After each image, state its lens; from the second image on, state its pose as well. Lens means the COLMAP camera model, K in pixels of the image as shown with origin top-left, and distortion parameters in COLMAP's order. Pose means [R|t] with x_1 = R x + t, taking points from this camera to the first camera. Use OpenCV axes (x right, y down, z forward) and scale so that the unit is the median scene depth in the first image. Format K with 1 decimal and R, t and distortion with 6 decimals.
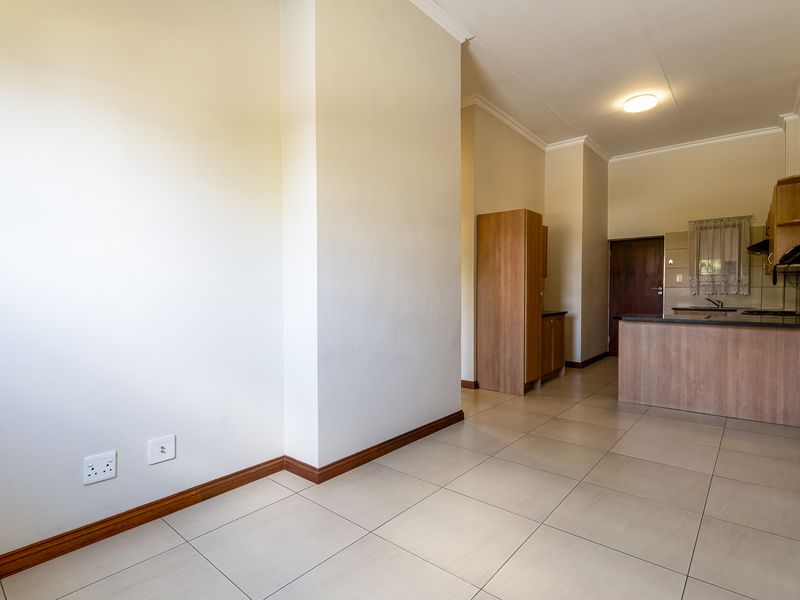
lens RADIAL K [[411.9, 0, 405.6], [0, 411.9, 303.1], [0, 0, 1]] dist [0.006643, -0.000315]
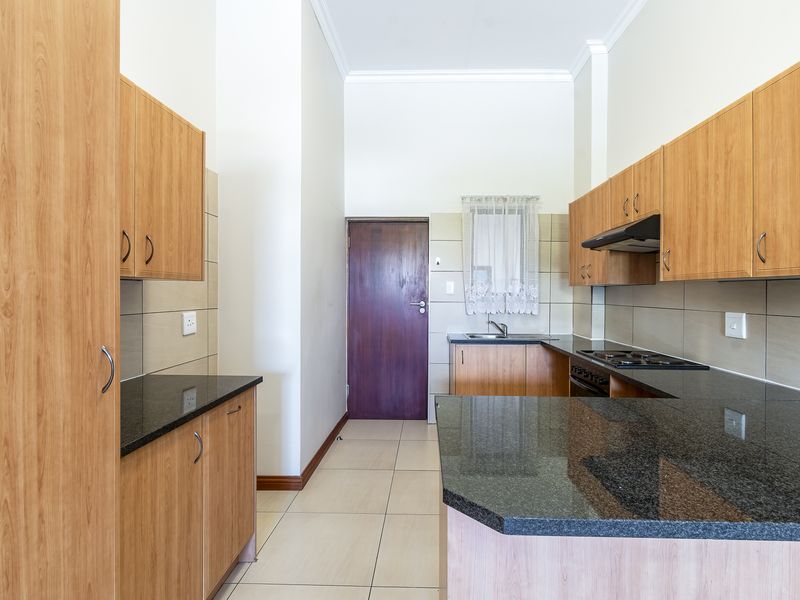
lens RADIAL K [[411.9, 0, 405.7], [0, 411.9, 298.1], [0, 0, 1]] dist [0.006643, -0.000315]
pose [[0.801810, 0.003462, 0.597569, 0.245442], [0.010820, 0.999735, -0.020310, -0.033431], [-0.597481, 0.022751, 0.801560, 0.559210]]
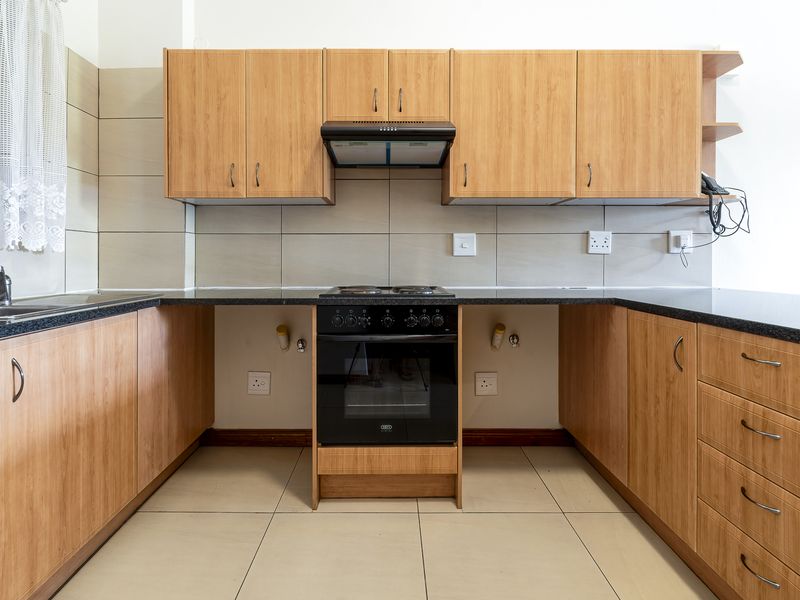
lens RADIAL K [[411.9, 0, 390.7], [0, 411.9, 257.6], [0, 0, 1]] dist [0.006643, -0.000315]
pose [[-0.634669, 0.008836, 0.772733, 0.360833], [0.032400, 0.999360, 0.015184, -0.018473], [-0.772104, 0.034673, -0.634549, 0.831384]]
